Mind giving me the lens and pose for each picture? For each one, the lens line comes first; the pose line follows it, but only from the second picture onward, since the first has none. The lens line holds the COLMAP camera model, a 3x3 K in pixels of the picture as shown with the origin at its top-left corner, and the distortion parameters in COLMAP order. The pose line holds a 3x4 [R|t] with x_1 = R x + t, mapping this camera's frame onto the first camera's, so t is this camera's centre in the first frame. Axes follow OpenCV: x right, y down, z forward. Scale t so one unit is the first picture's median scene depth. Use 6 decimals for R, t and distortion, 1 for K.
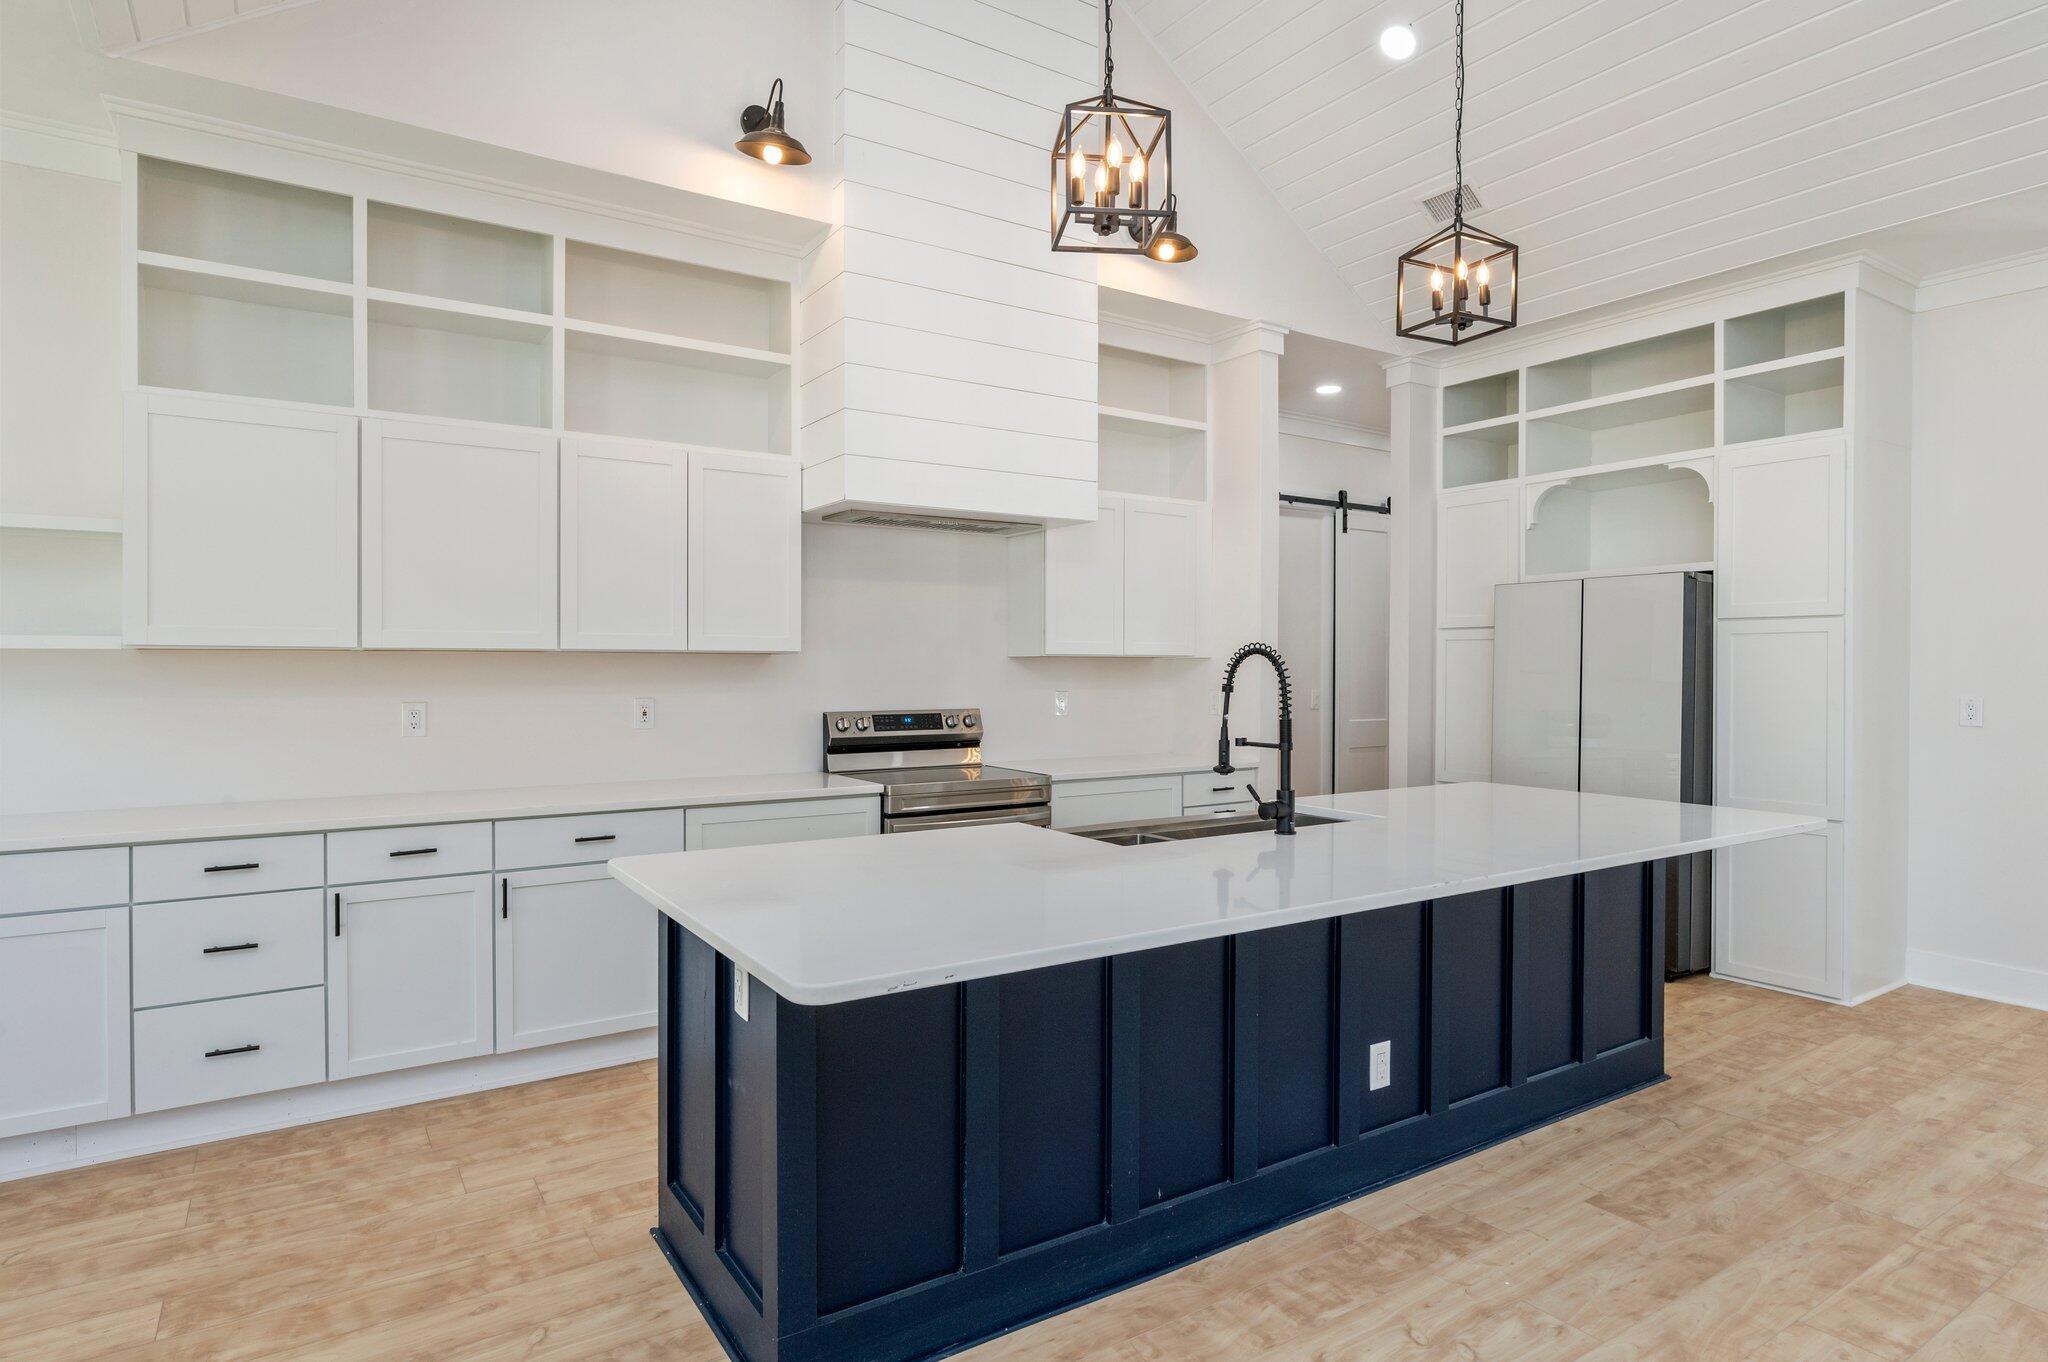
lens RADIAL K [[1116.3, 0, 1030.8], [0, 1116.3, 672.8], [0, 0, 1]] dist [-0.006336, -0.000609]
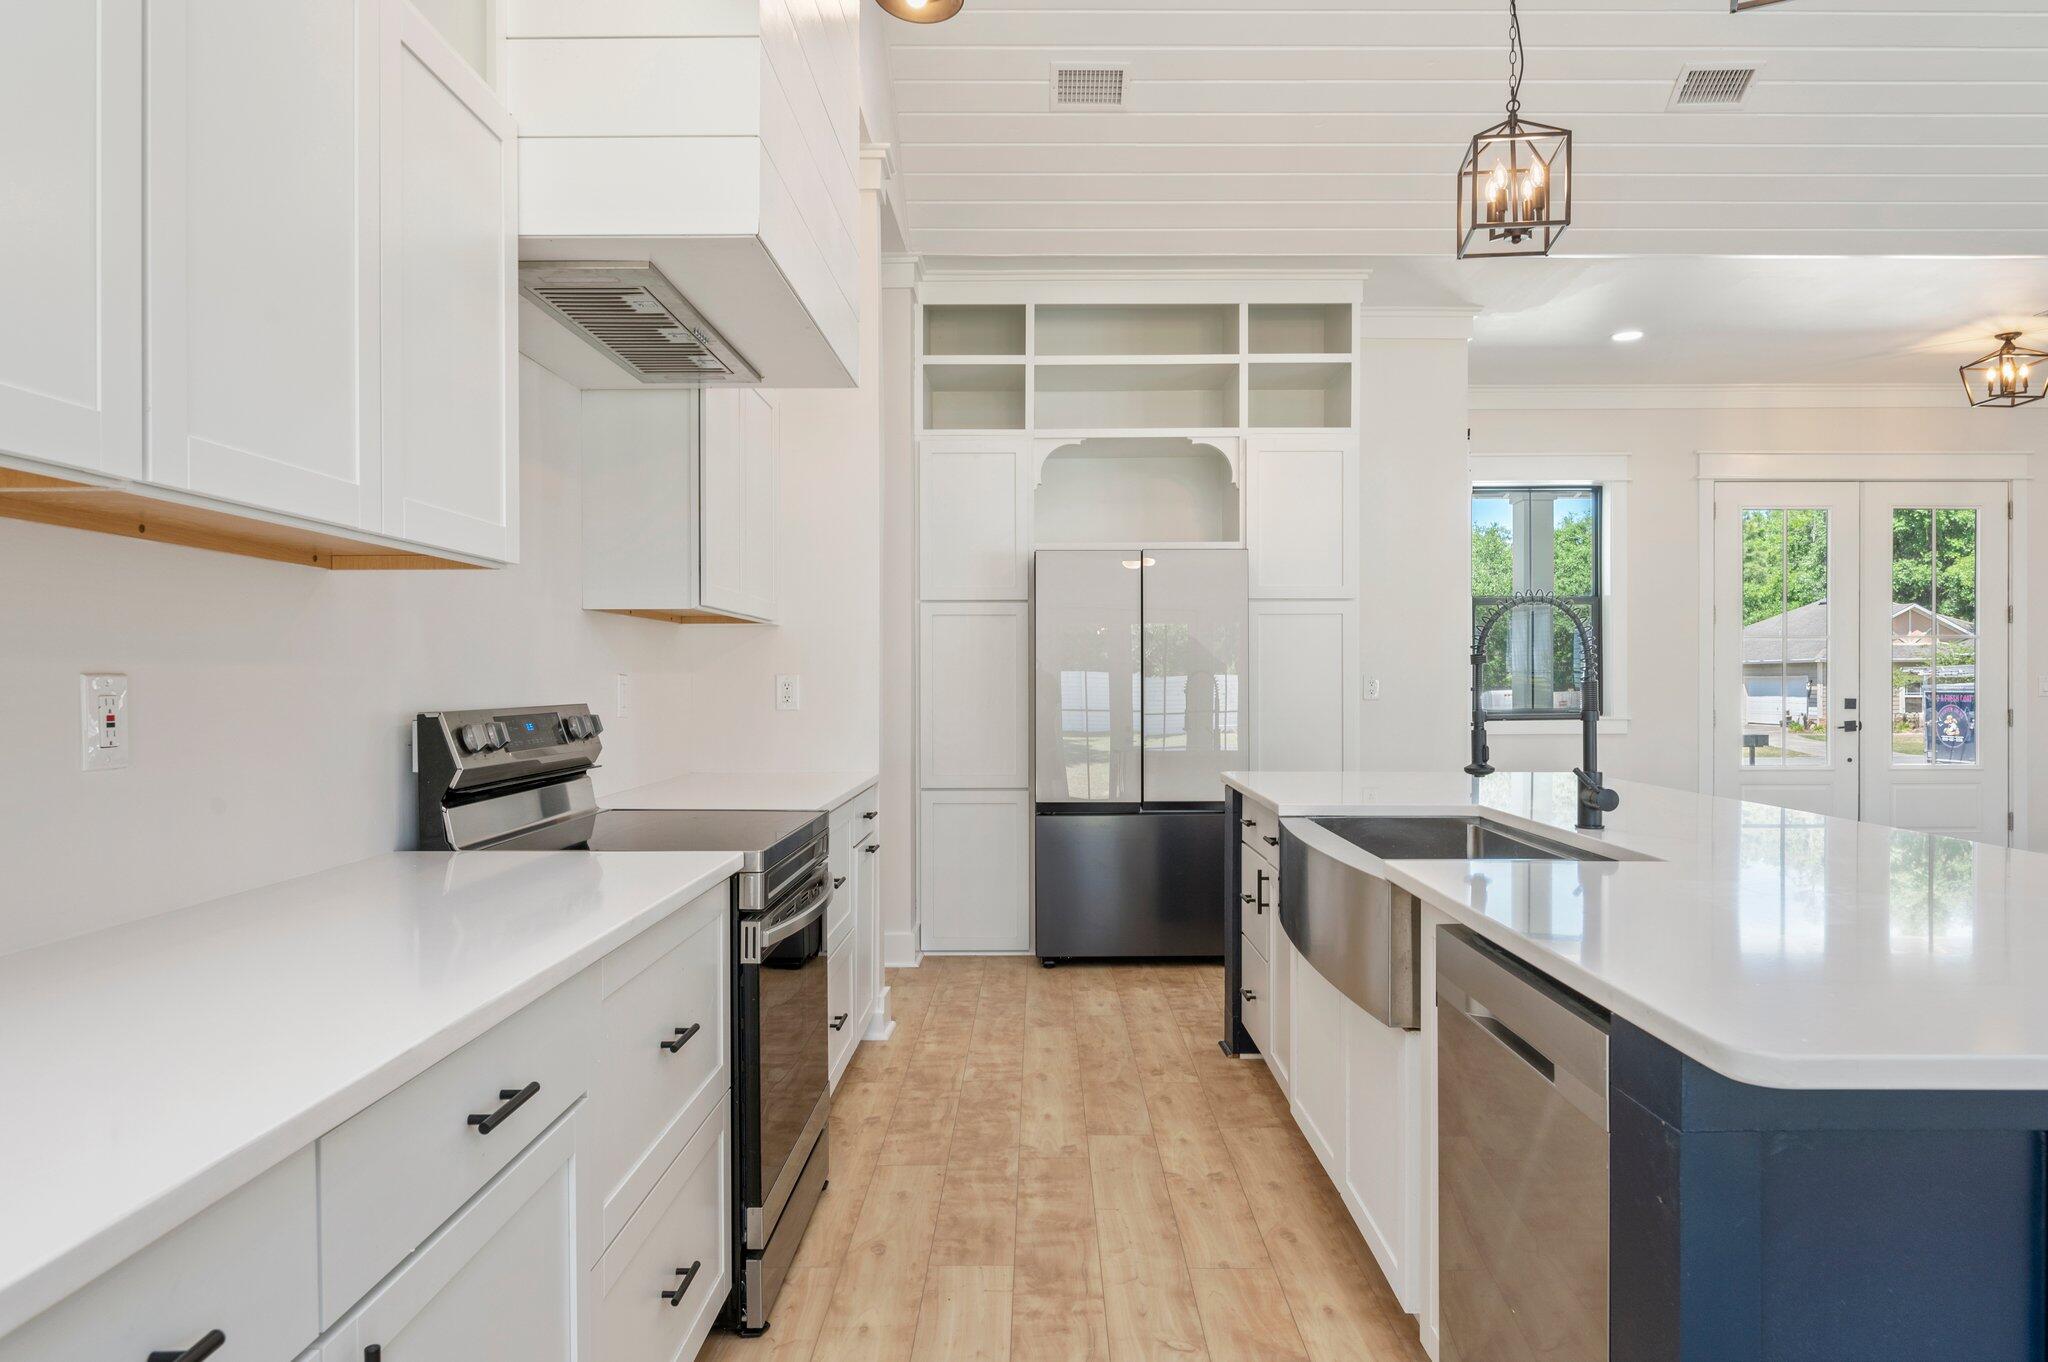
lens RADIAL K [[1276.3, 0, 1024.0], [0, 1276.3, 681.0], [0, 0, 1]] dist [-0.014717, 0.001718]
pose [[0.561843, -0.005554, 0.827225, -0.676186], [0.007633, 0.999970, 0.001530, 0.034409], [-0.827209, 0.005454, 0.561868, 0.771304]]
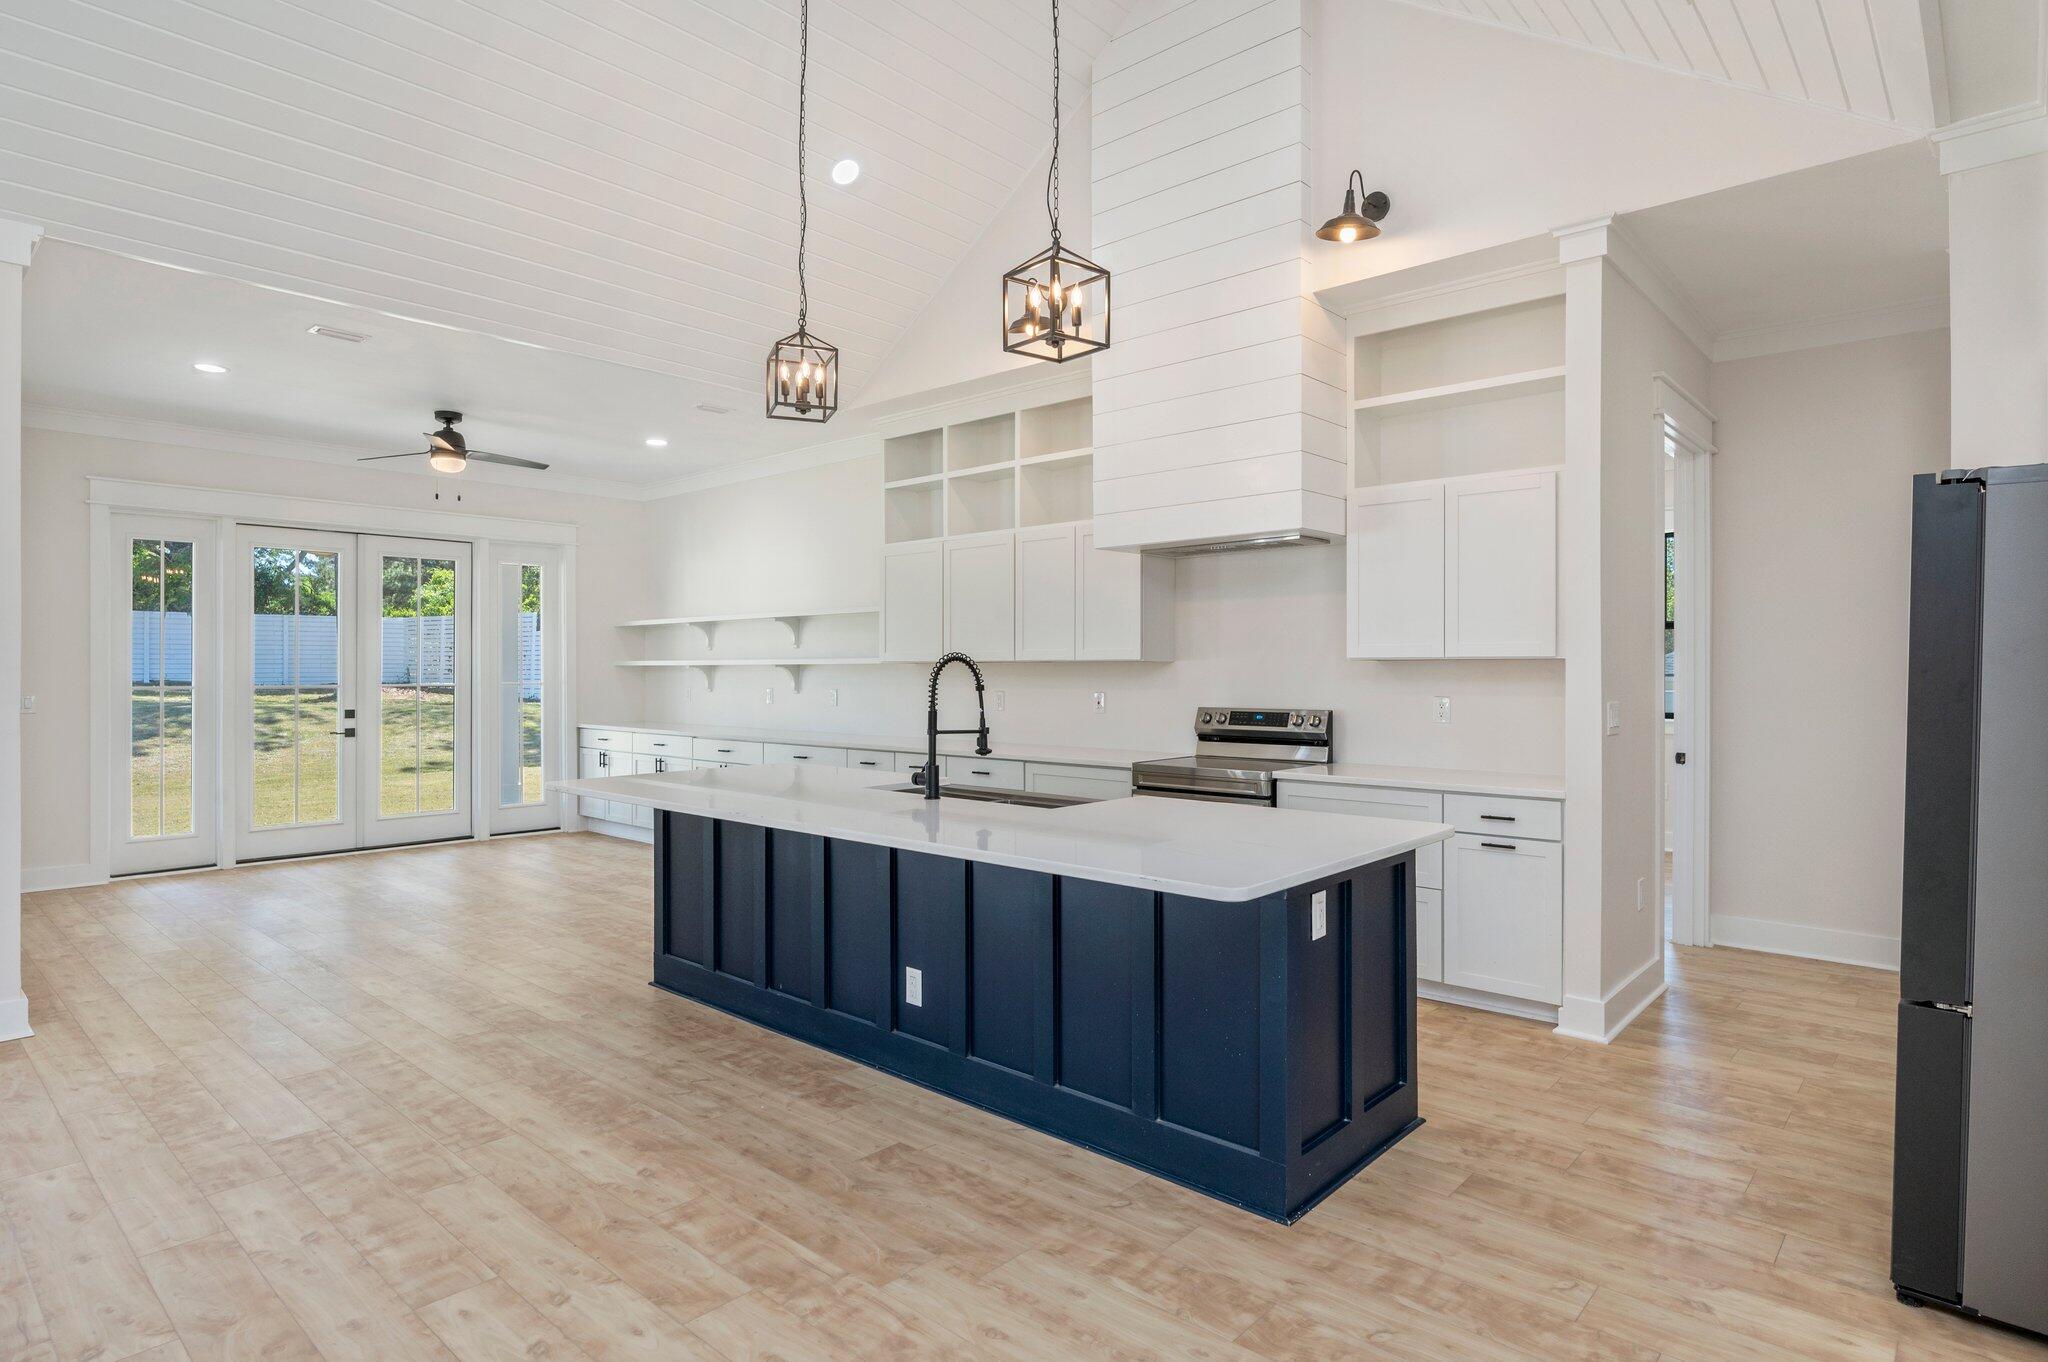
lens RADIAL K [[1100.4, 0, 1017.8], [0, 1100.4, 664.2], [0, 0, 1]] dist [-0.005192, -0.001113]
pose [[0.242998, -0.008077, -0.969993, 1.396511], [-0.003076, 0.999954, -0.009097, -0.001851], [0.970022, 0.005194, 0.242962, 0.727507]]
